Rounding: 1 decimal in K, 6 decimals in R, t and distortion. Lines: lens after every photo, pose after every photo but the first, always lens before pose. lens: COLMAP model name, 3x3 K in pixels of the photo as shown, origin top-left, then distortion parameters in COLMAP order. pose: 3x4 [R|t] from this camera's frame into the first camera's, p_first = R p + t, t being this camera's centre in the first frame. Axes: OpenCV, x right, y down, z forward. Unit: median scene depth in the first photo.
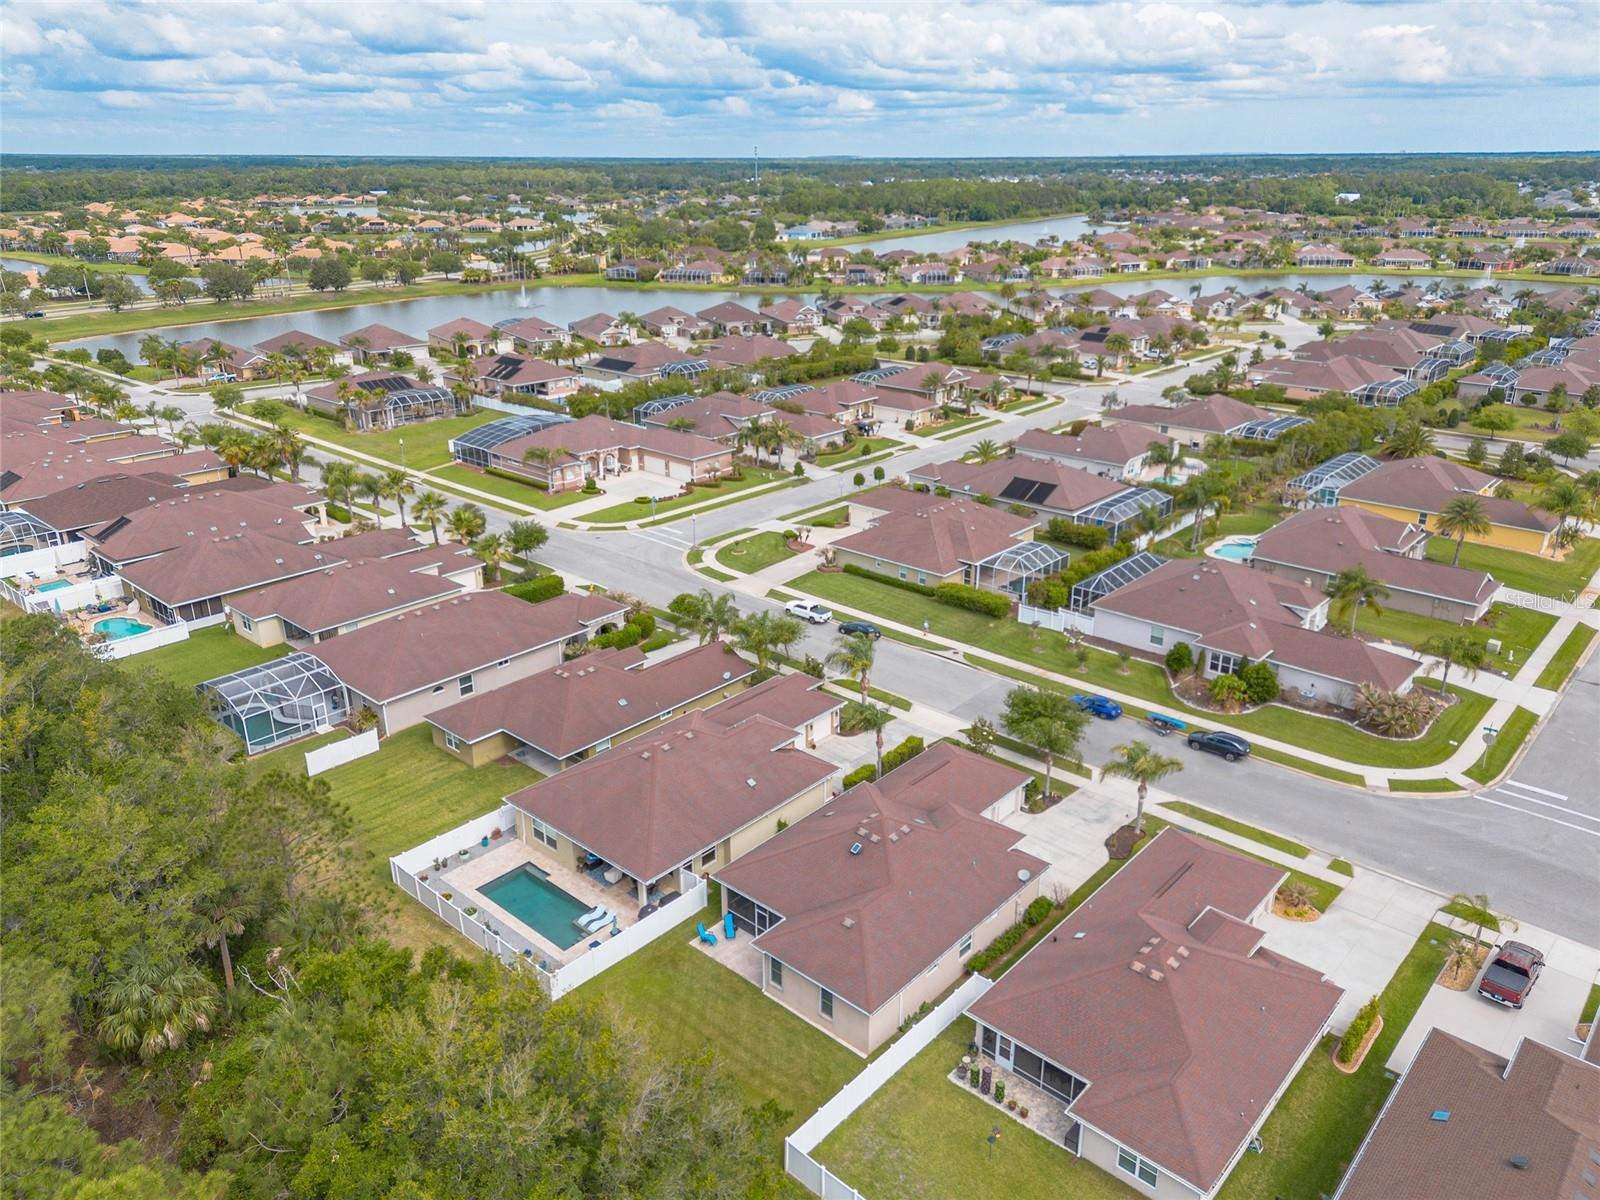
lens RADIAL K [[1129.6, 0, 794.0], [0, 1129.6, 613.5], [0, 0, 1]] dist [0.076920, -0.067537]
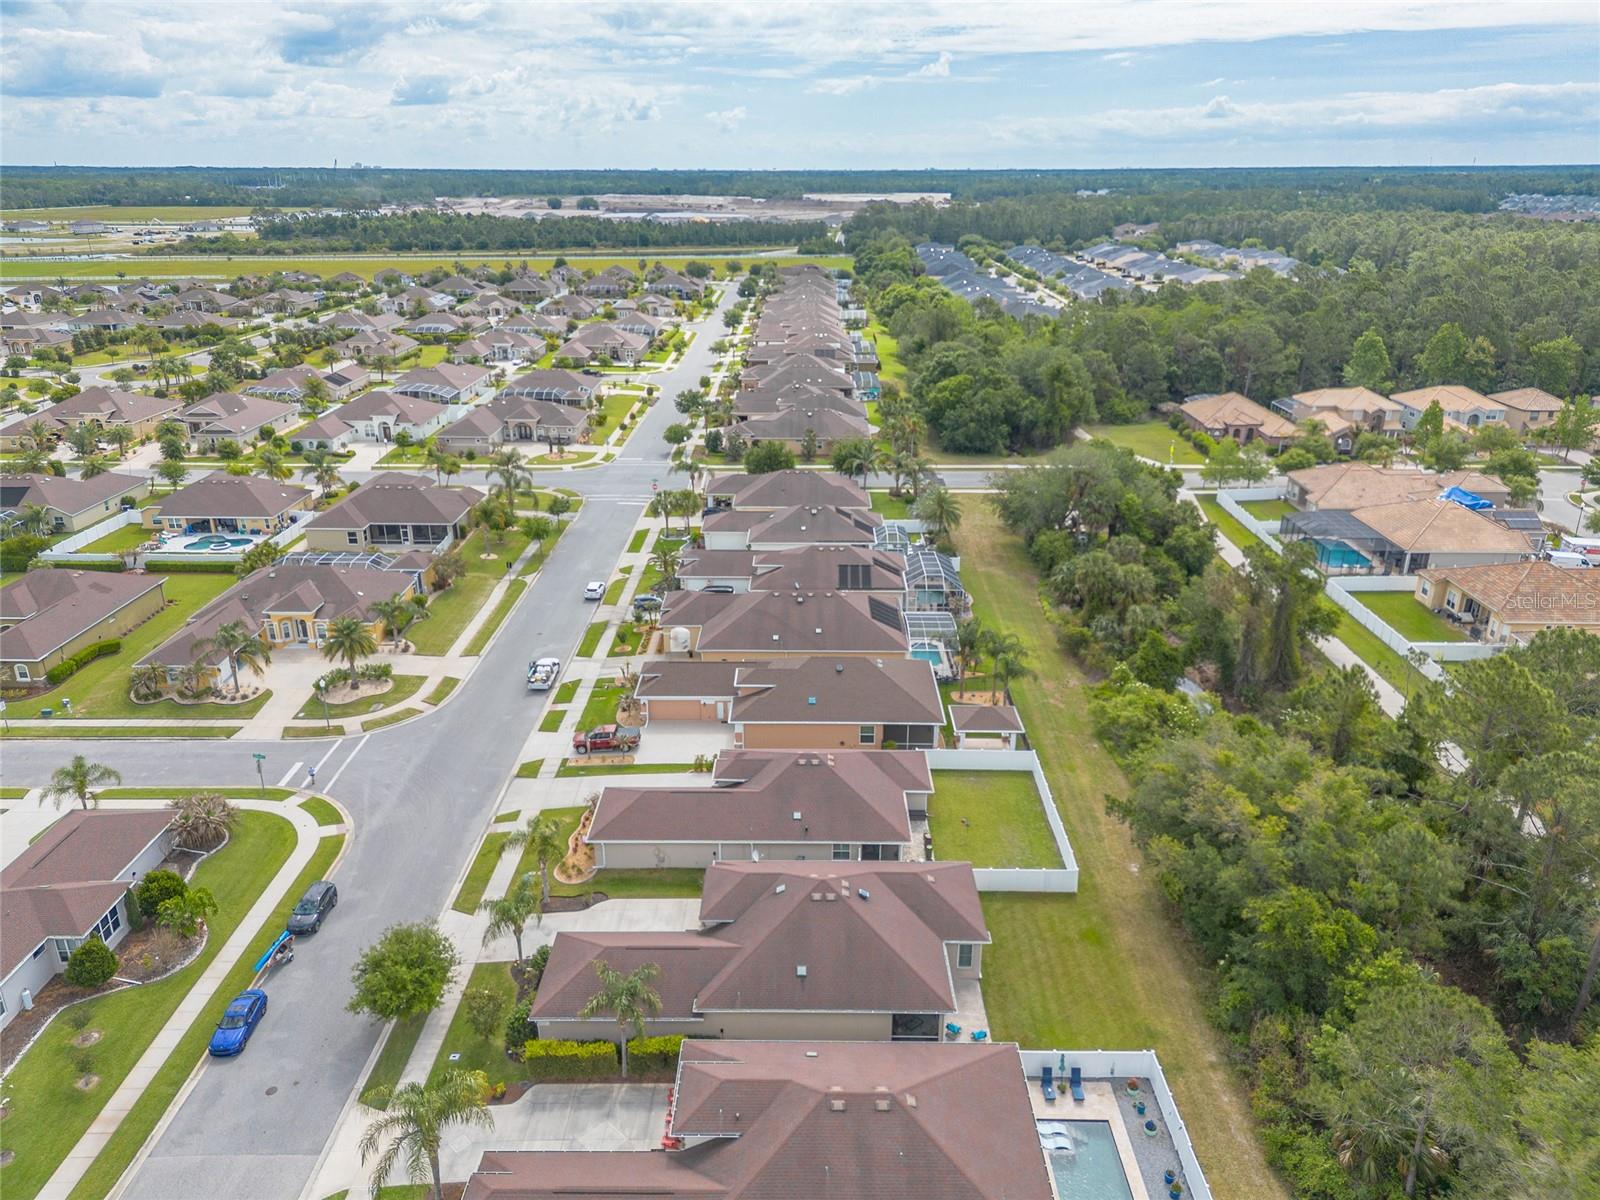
lens RADIAL K [[1129.6, 0, 801.9], [0, 1129.6, 603.4], [0, 0, 1]] dist [0.076920, -0.067537]
pose [[-0.667406, -0.266115, 0.695523, -0.269540], [0.276081, 0.778999, 0.562974, -0.291003], [-0.691627, 0.567753, -0.446440, 0.639207]]
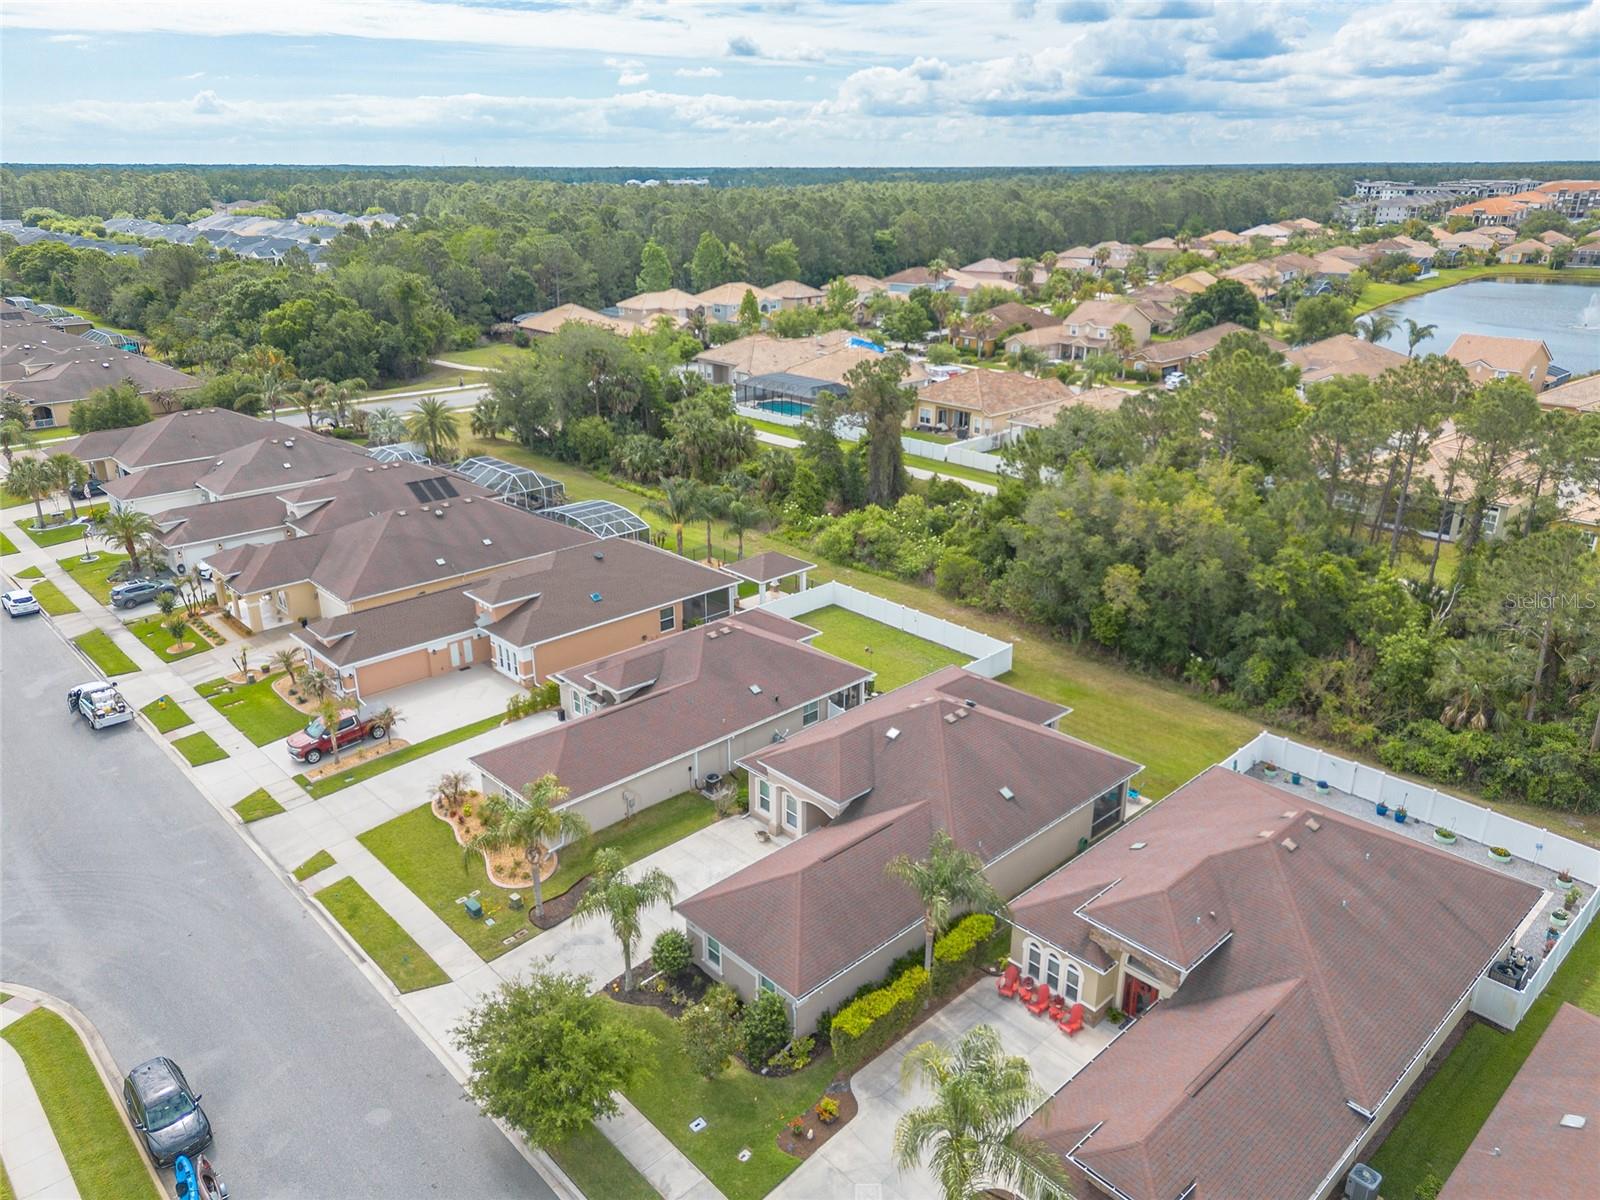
lens RADIAL K [[1129.6, 0, 801.6], [0, 1129.6, 606.4], [0, 0, 1]] dist [0.076920, -0.067537]
pose [[-0.997420, -0.022872, 0.068046, 0.060875], [0.029469, 0.733879, 0.678640, -0.214136], [-0.065459, 0.678895, -0.731312, 0.755295]]
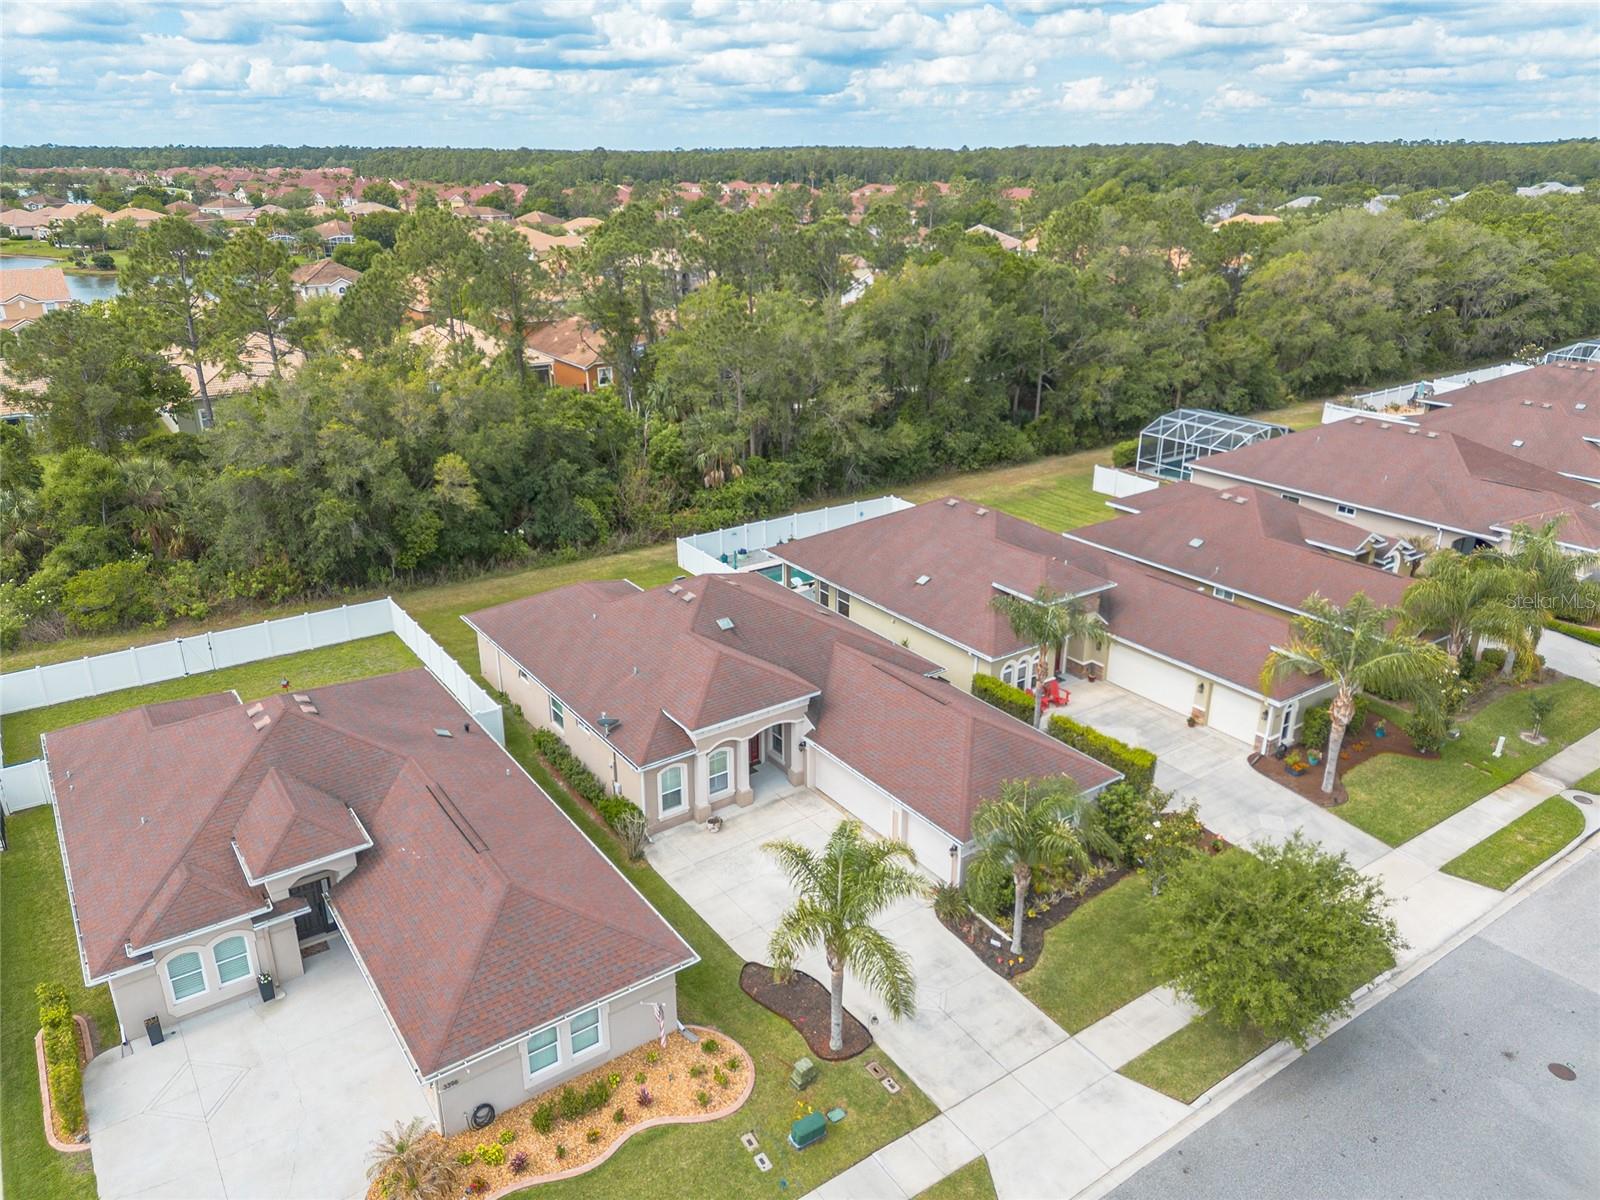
lens RADIAL K [[1129.6, 0, 798.9], [0, 1129.6, 584.7], [0, 0, 1]] dist [0.076920, -0.067537]
pose [[-0.219078, 0.348324, -0.911414, 0.346587], [-0.358586, 0.839992, 0.407222, -0.061304], [0.907426, 0.416033, -0.059119, 0.526662]]
